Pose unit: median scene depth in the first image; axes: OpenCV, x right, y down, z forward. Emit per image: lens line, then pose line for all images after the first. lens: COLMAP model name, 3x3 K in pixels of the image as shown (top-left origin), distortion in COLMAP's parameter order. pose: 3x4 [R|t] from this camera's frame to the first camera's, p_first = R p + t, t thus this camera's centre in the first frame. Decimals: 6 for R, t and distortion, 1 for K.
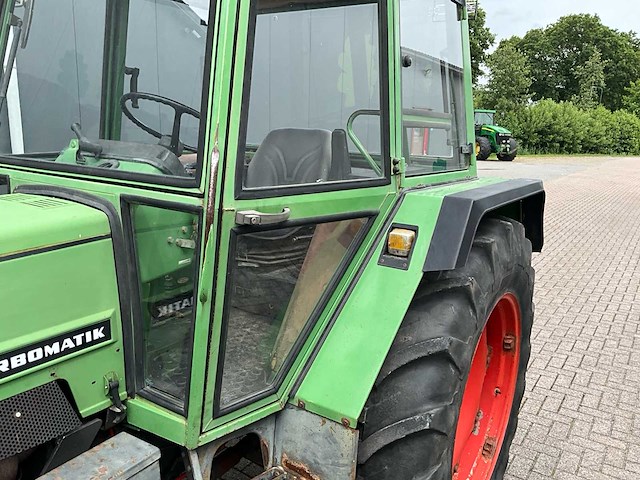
lens RADIAL K [[528.9, 0, 316.5], [0, 528.9, 242.2], [0, 0, 1]] dist [0.086309, -0.183780]
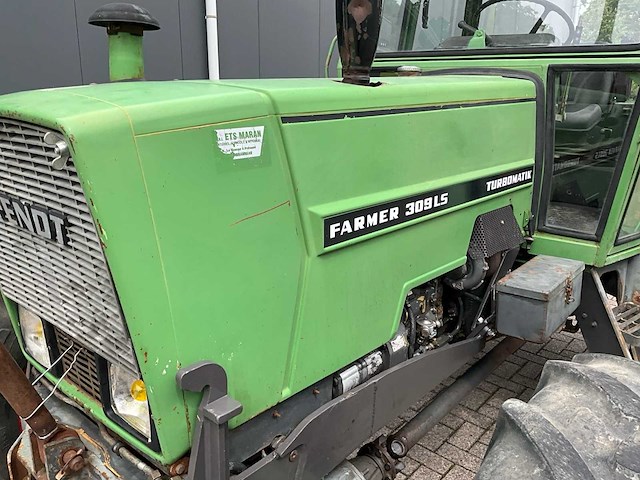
lens RADIAL K [[525.9, 0, 317.4], [0, 525.9, 241.4], [0, 0, 1]] dist [0.100752, -0.199233]
pose [[0.992864, 0.018726, -0.117769, -0.657630], [-0.012900, 0.998664, 0.050040, 0.236237], [0.118548, -0.048164, 0.991779, -0.292240]]
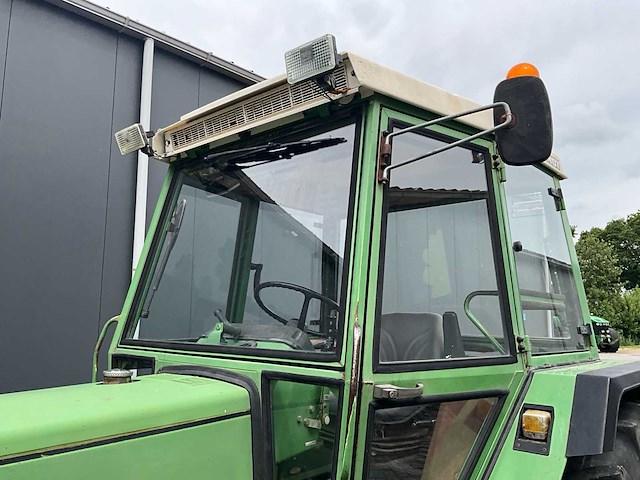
lens RADIAL K [[528.1, 0, 320.0], [0, 528.1, 240.0], [0, 0, 1]] dist [0.096679, -0.168568]
pose [[0.989240, -0.041374, -0.140331, -0.078172], [-0.011337, 0.934617, -0.355476, 0.037643], [0.145863, 0.353242, 0.924091, -0.059784]]
